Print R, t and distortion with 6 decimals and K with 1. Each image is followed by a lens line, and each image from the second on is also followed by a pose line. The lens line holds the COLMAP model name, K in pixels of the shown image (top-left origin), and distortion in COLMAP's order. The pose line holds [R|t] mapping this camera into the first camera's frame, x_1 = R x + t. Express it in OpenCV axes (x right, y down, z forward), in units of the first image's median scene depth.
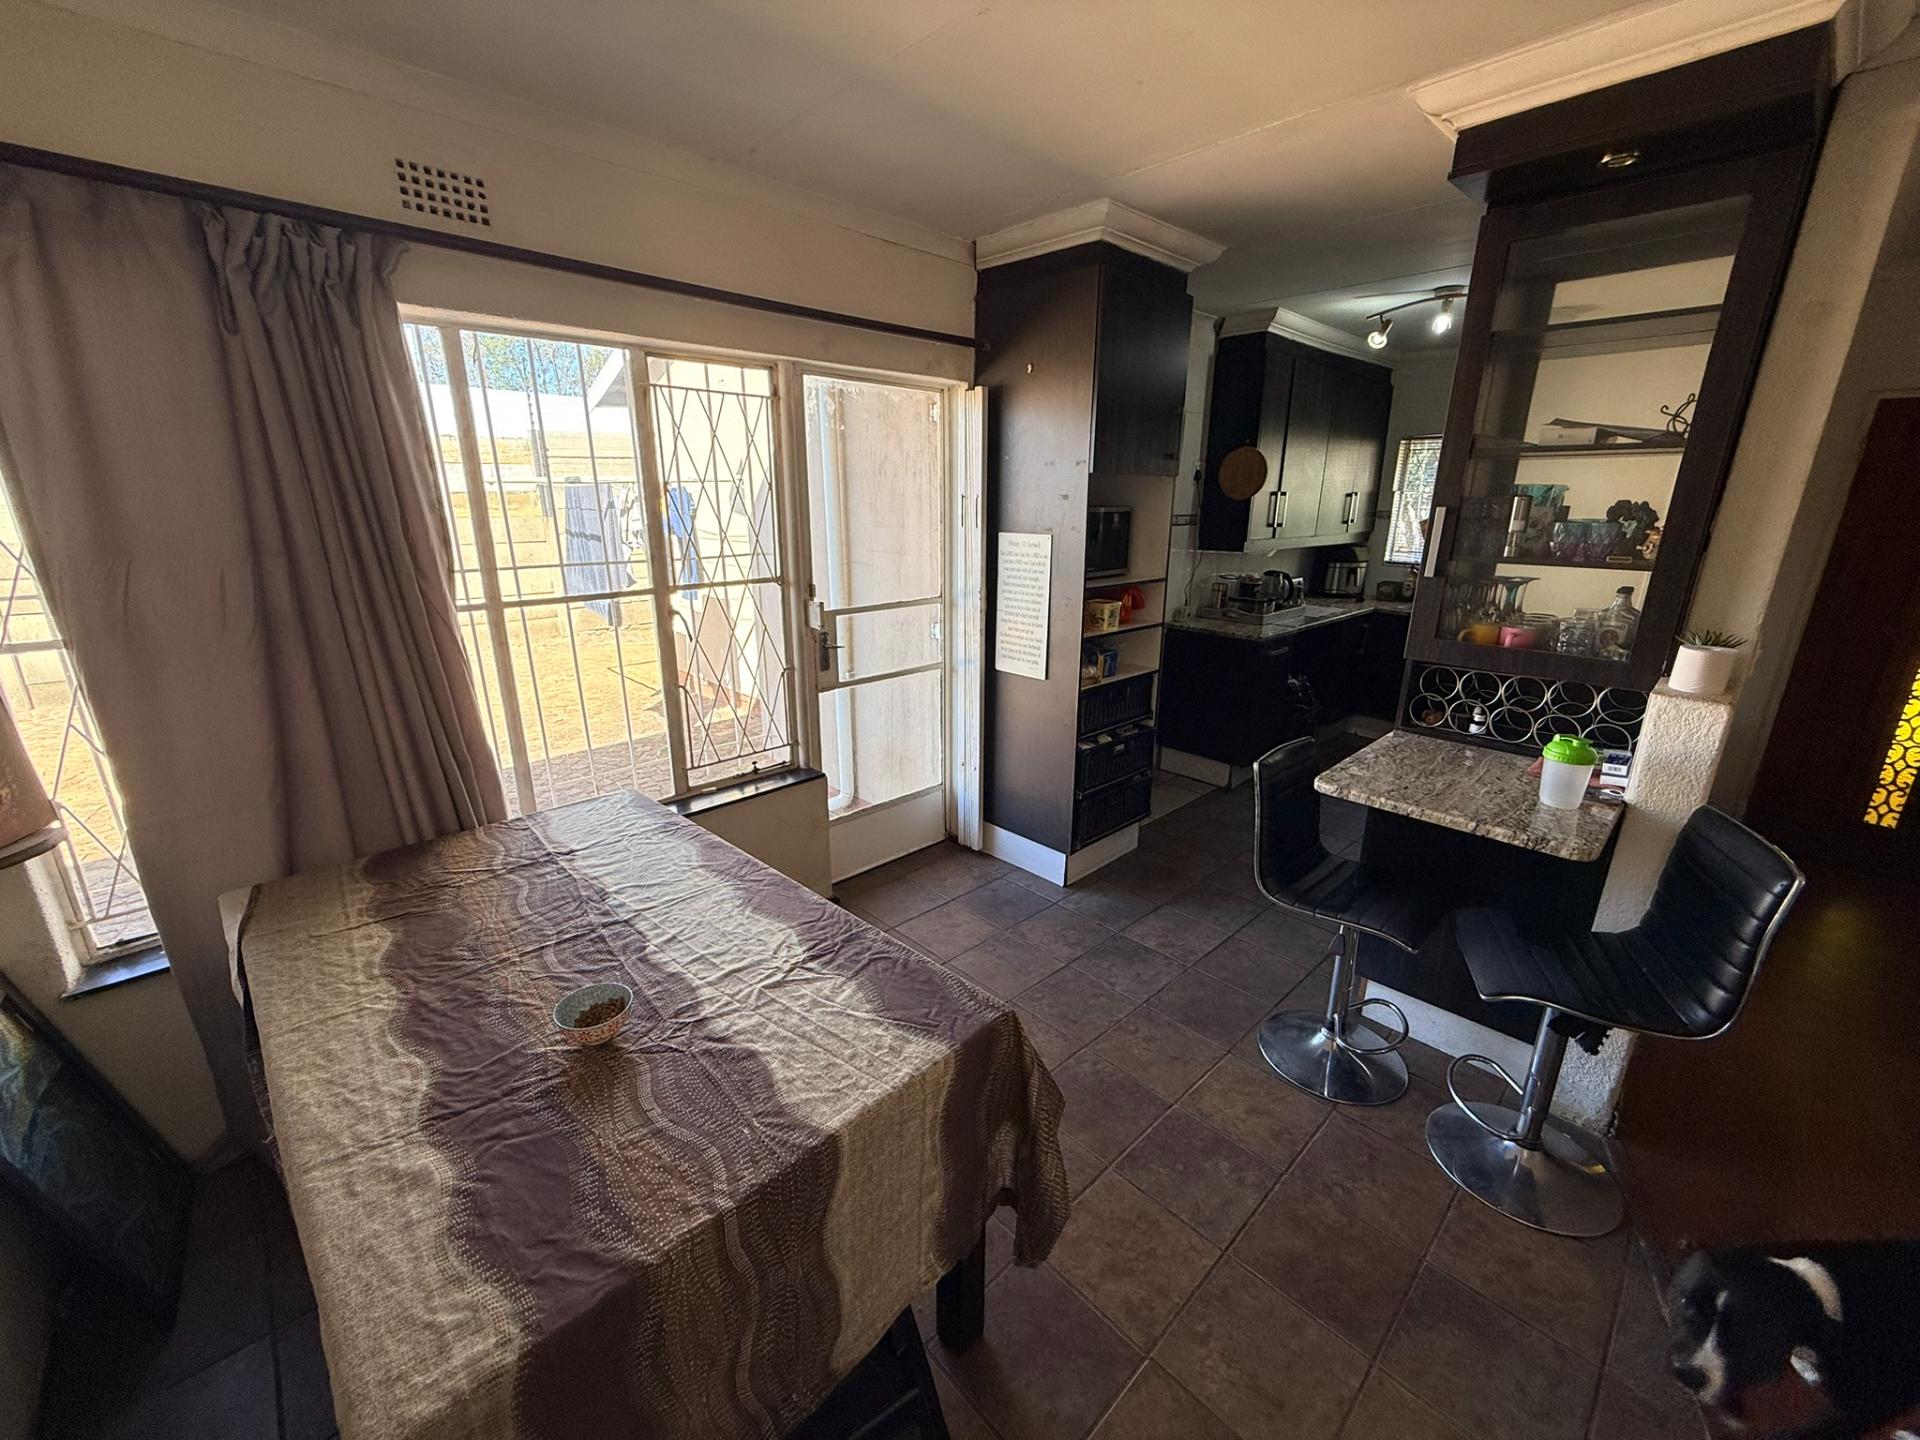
lens RADIAL K [[763.5, 0, 953.4], [0, 763.5, 718.8], [0, 0, 1]] dist [-0.000597, 0.000043]
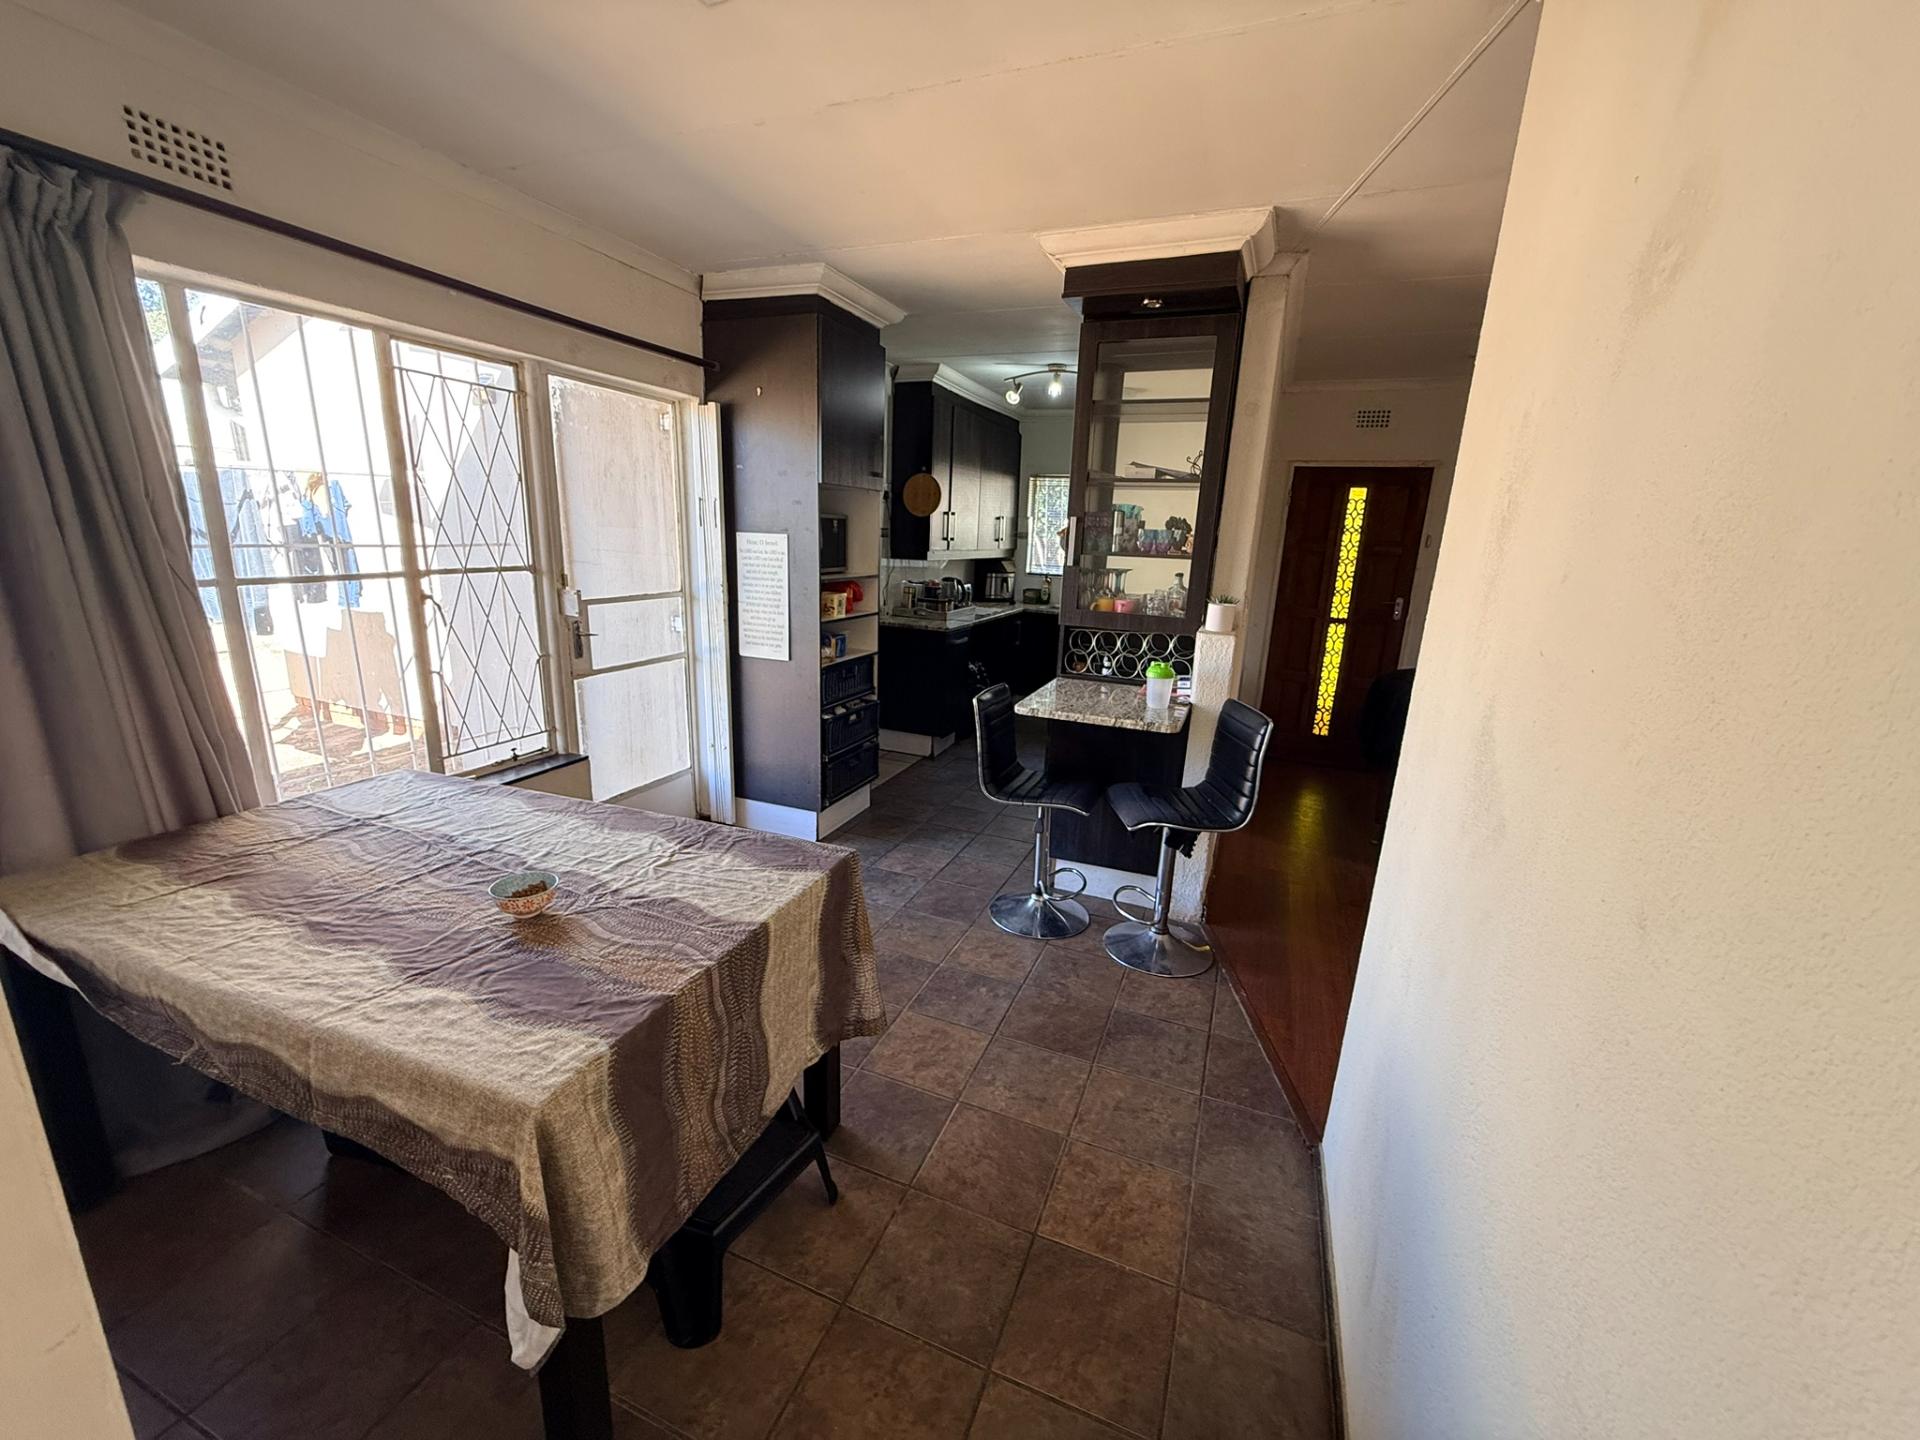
lens RADIAL K [[763.5, 0, 953.4], [0, 763.5, 718.8], [0, 0, 1]] dist [-0.000597, 0.000043]
pose [[0.909543, -0.070161, 0.409646, -0.181898], [0.084271, 0.996307, -0.016468, 0.105829], [-0.406978, 0.049499, 0.912096, -0.201350]]
